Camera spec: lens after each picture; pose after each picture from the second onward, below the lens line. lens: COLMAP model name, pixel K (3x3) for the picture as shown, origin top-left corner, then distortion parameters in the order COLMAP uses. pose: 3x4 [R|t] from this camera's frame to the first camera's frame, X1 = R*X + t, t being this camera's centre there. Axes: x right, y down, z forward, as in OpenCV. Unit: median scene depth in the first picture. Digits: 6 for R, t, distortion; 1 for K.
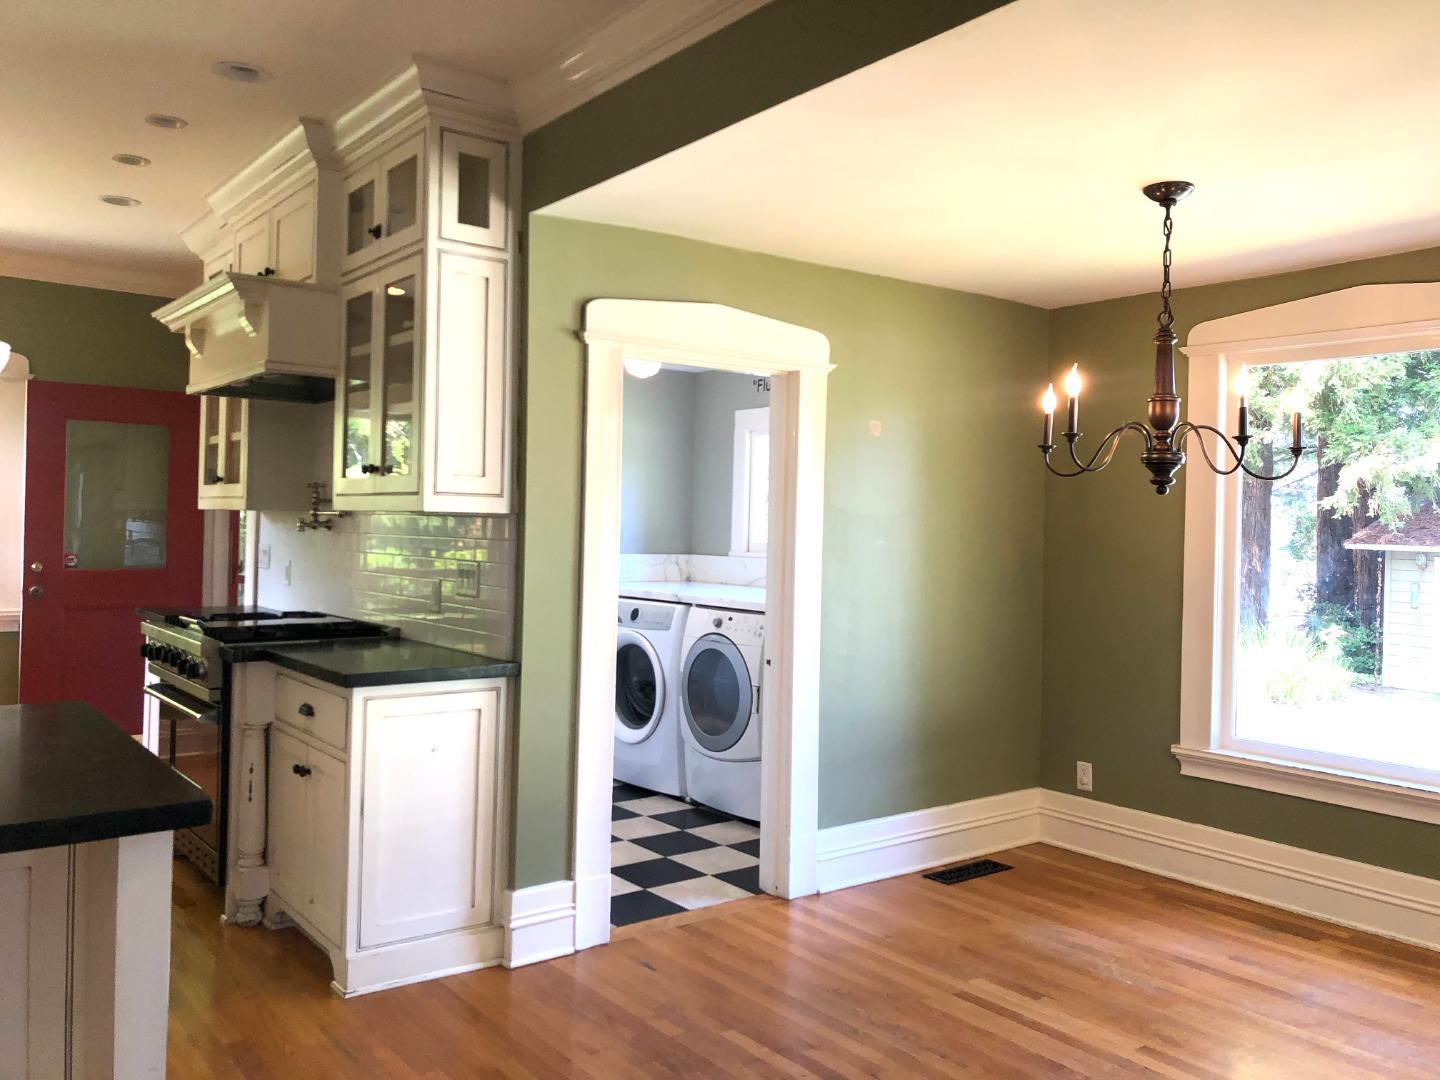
lens RADIAL K [[1172.3, 0, 719.1], [0, 1172.3, 540.5], [0, 0, 1]] dist [0.017308, 0.001335]
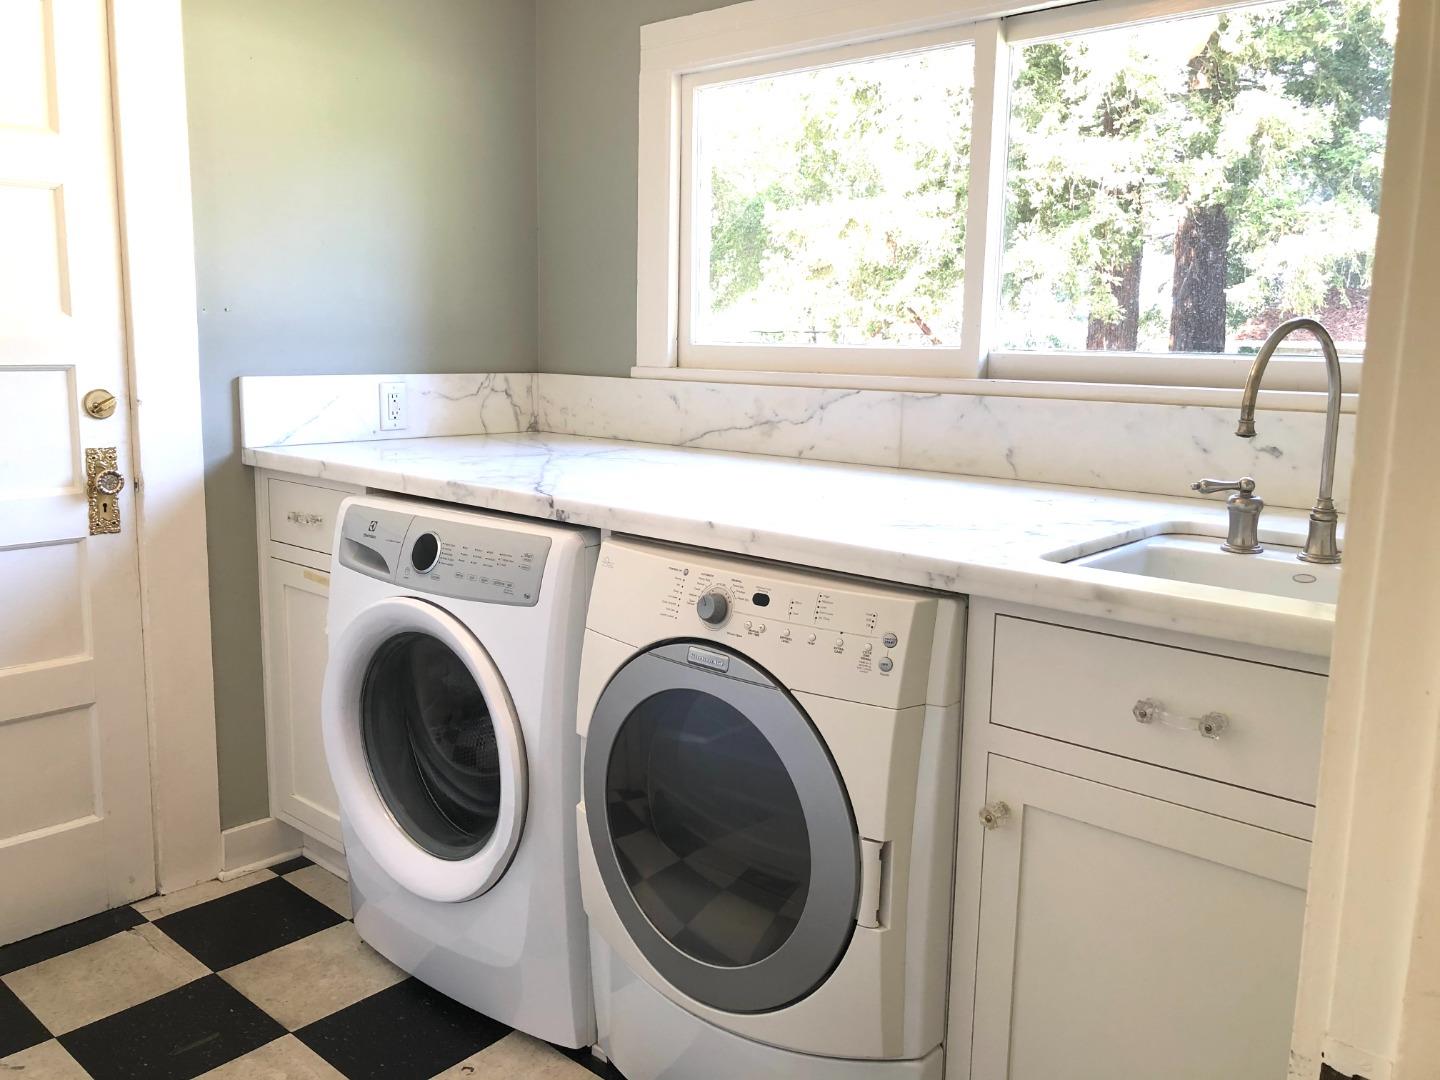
lens RADIAL K [[1172.3, 0, 718.0], [0, 1172.3, 527.1], [0, 0, 1]] dist [0.017308, 0.001335]
pose [[0.980919, -0.037452, 0.190774, -0.054348], [0.007403, 0.987754, 0.155846, 0.000451], [-0.194275, -0.151460, 0.969184, 0.654623]]
